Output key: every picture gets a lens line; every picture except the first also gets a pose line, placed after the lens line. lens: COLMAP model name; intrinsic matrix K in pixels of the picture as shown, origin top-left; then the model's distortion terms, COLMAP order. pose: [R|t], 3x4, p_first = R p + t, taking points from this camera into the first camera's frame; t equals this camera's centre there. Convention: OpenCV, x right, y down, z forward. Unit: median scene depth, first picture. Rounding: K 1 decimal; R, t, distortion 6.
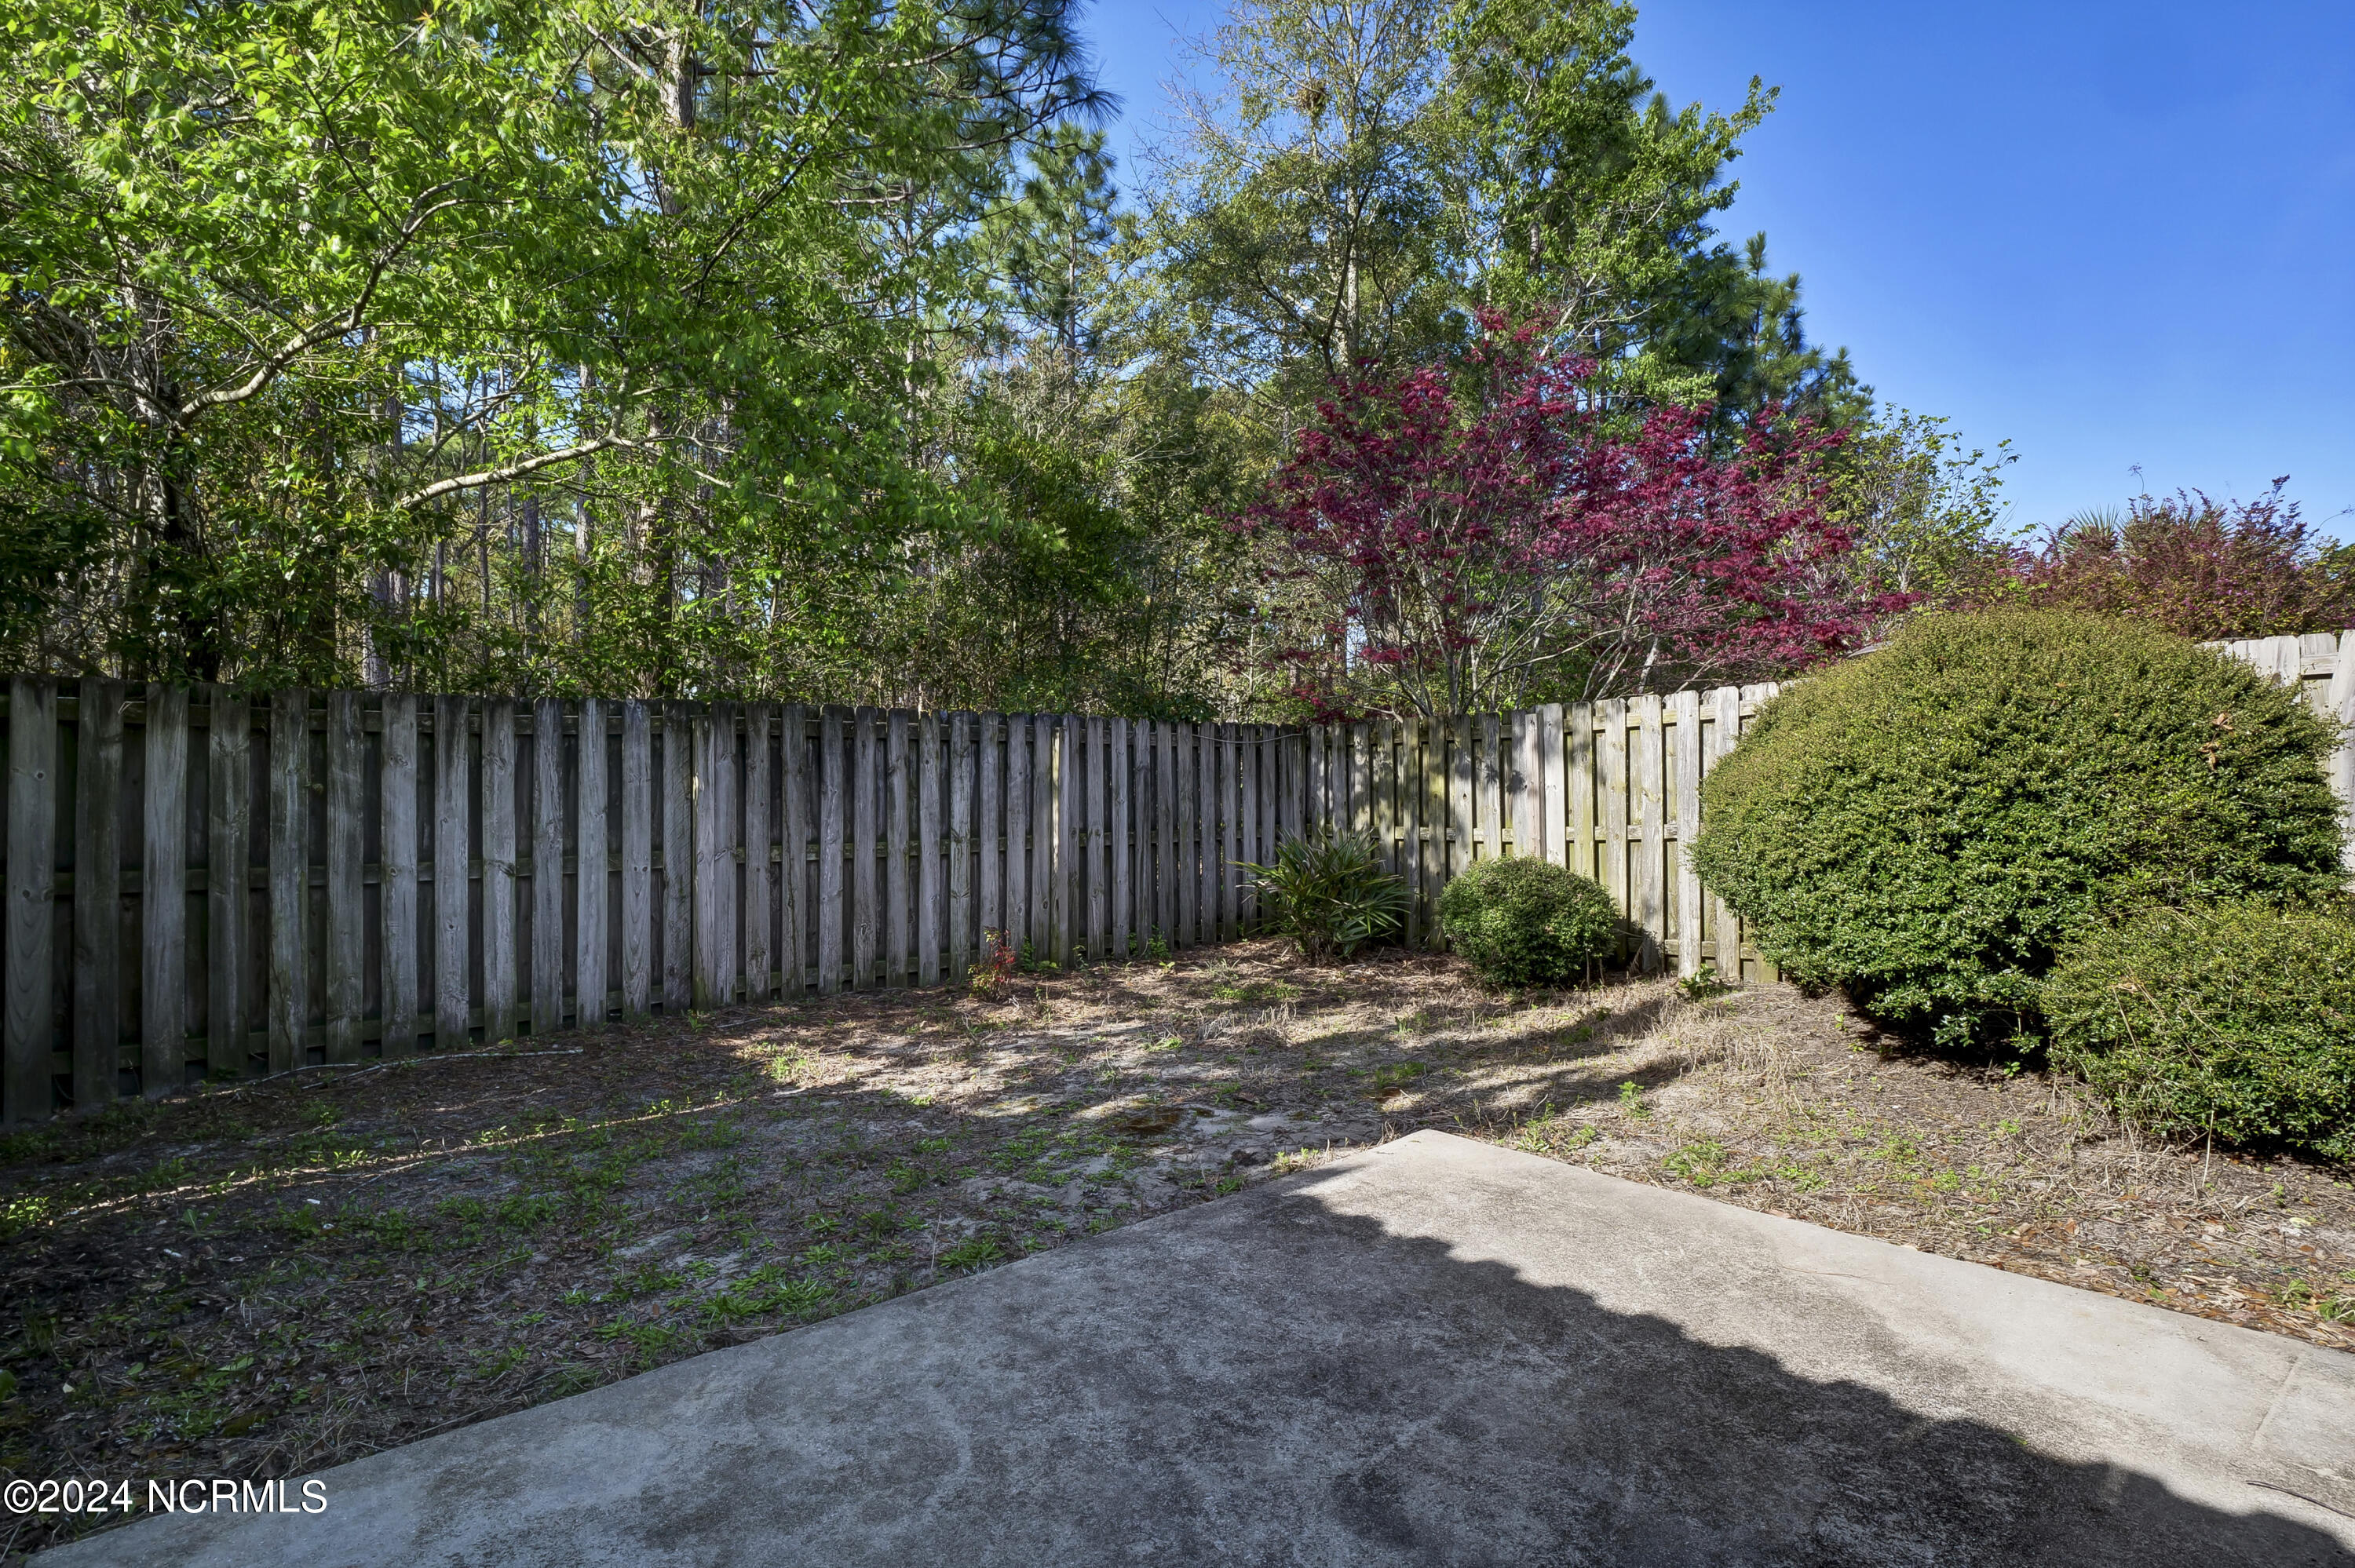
lens RADIAL K [[1153.6, 0, 1161.8], [0, 1153.6, 765.1], [0, 0, 1]] dist [-0.022392, 0.000729]
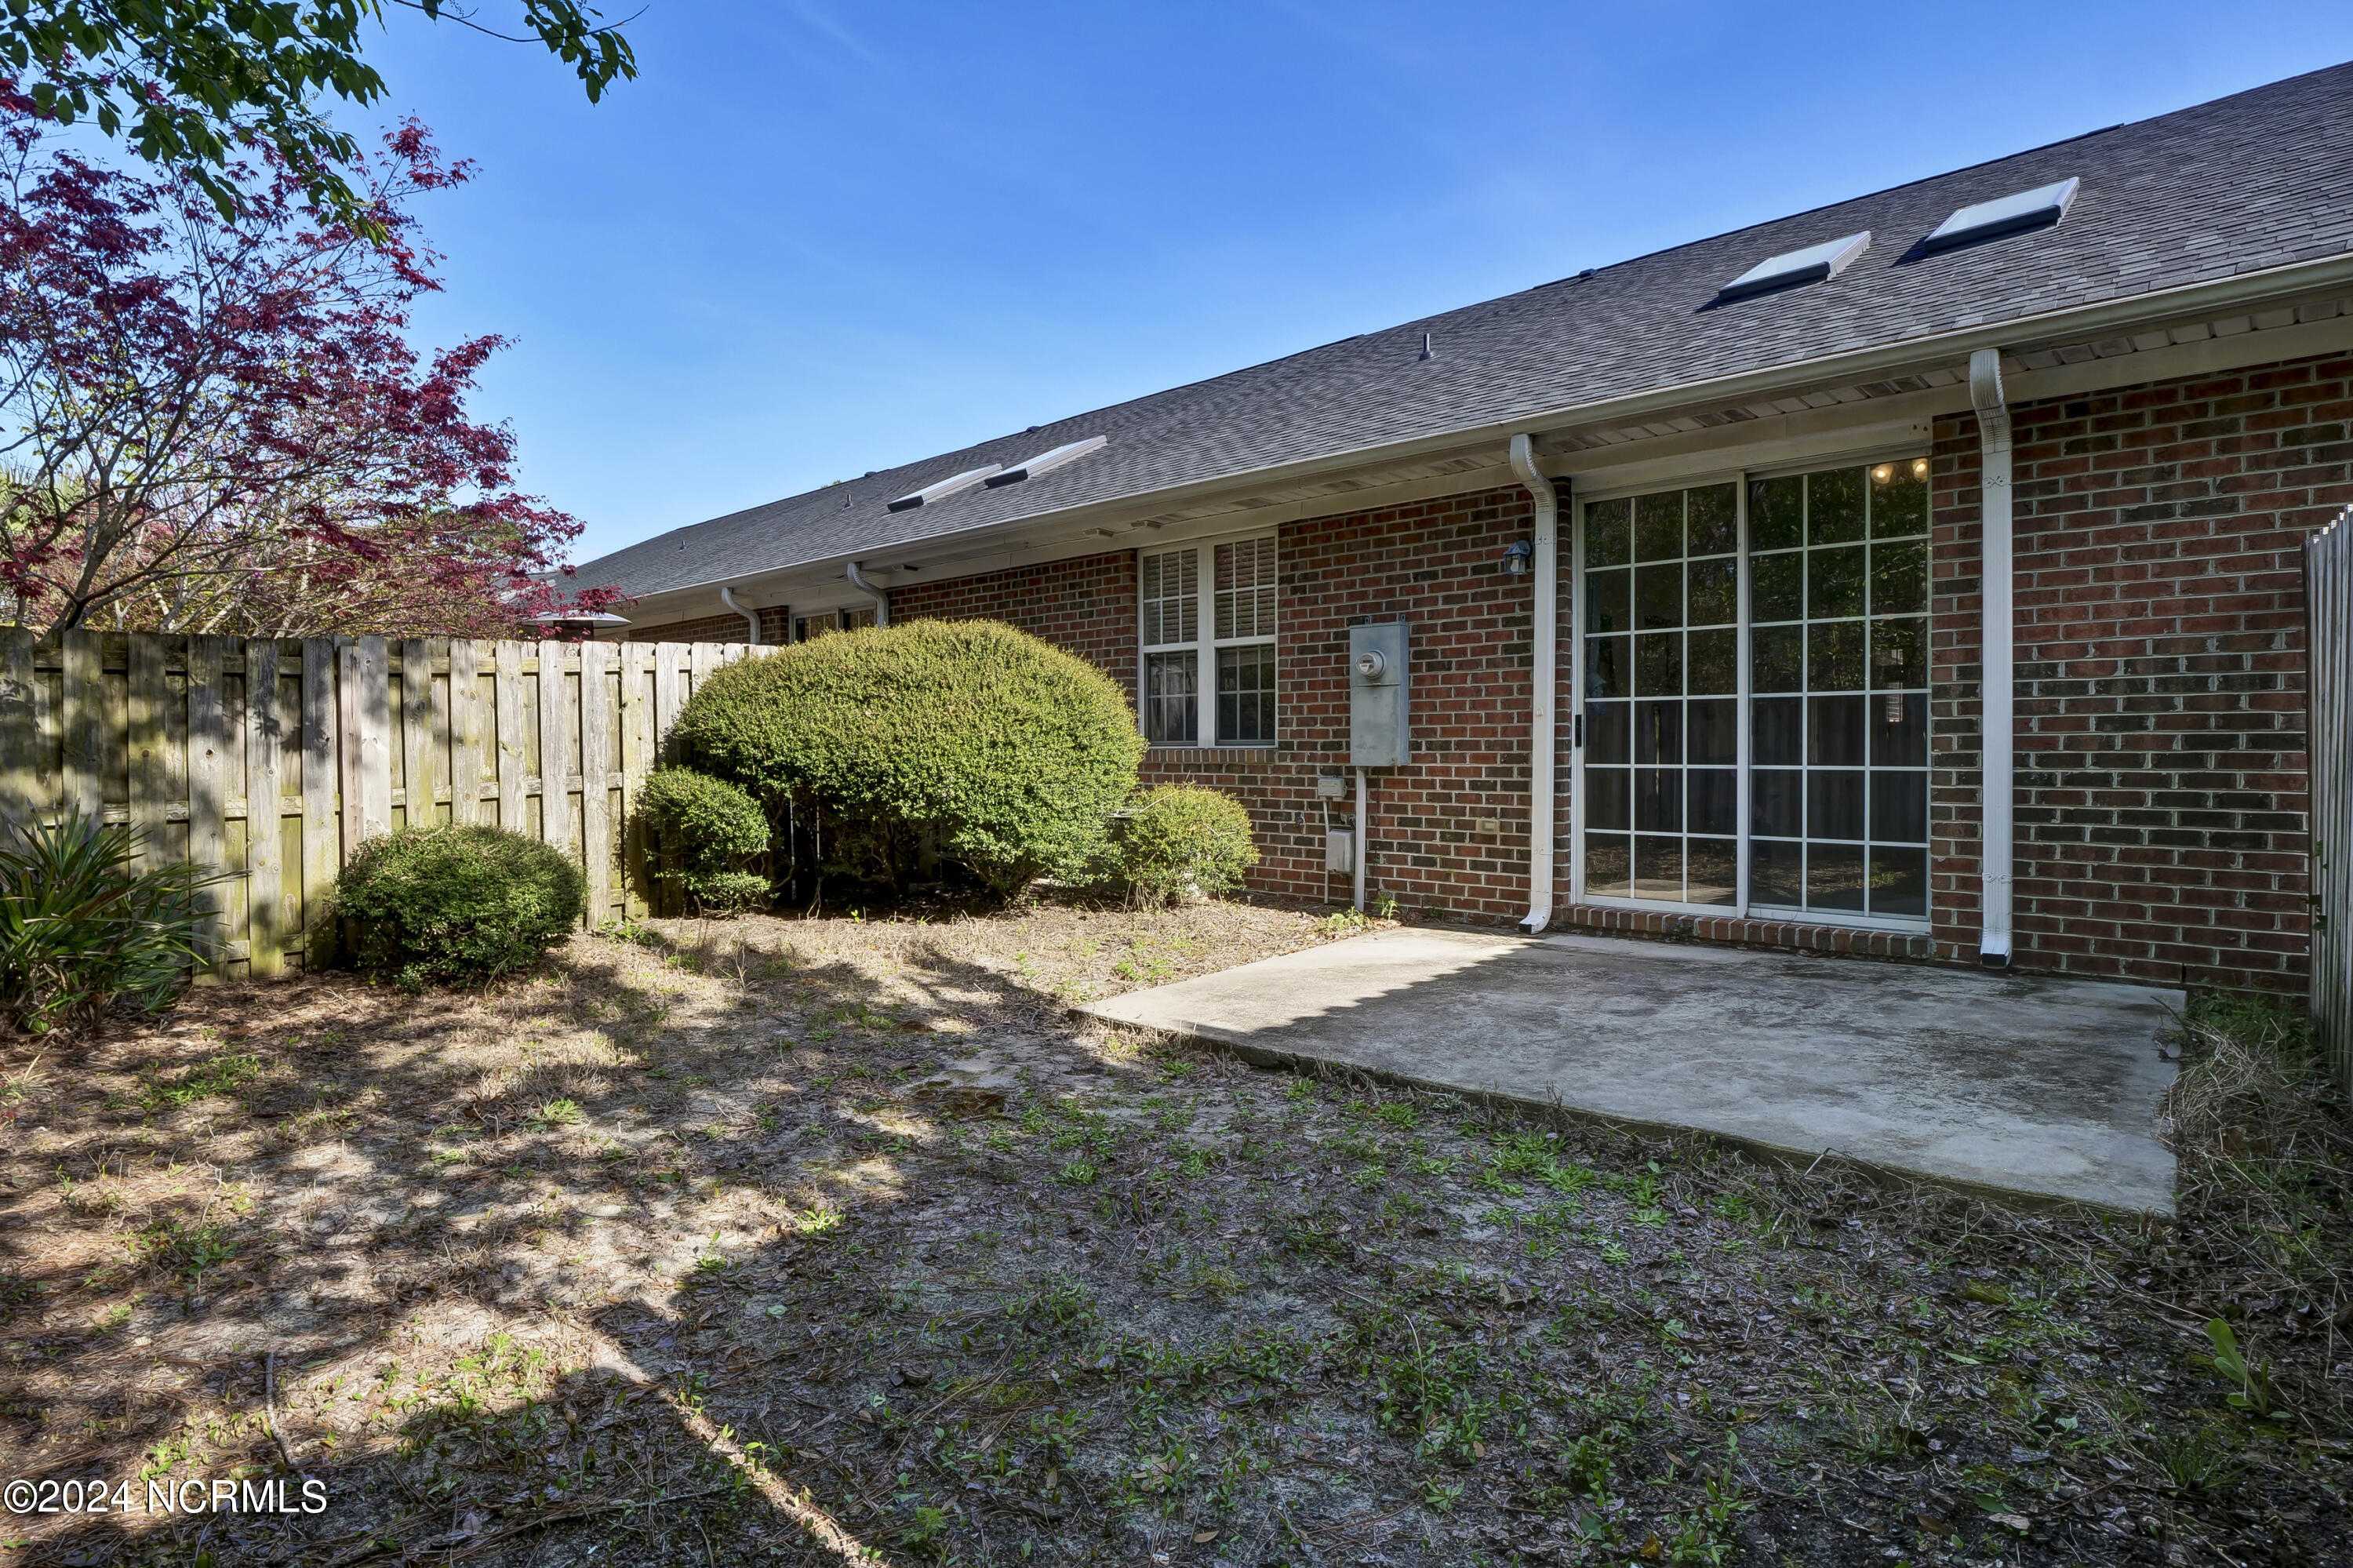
lens RADIAL K [[1152.9, 0, 1160.9], [0, 1152.9, 765.2], [0, 0, 1]] dist [-0.022392, 0.000729]
pose [[-0.081185, -0.022931, 0.996435, -0.876863], [0.002268, 0.999728, 0.023191, 0.032174], [-0.996696, 0.004143, -0.081111, 0.904483]]
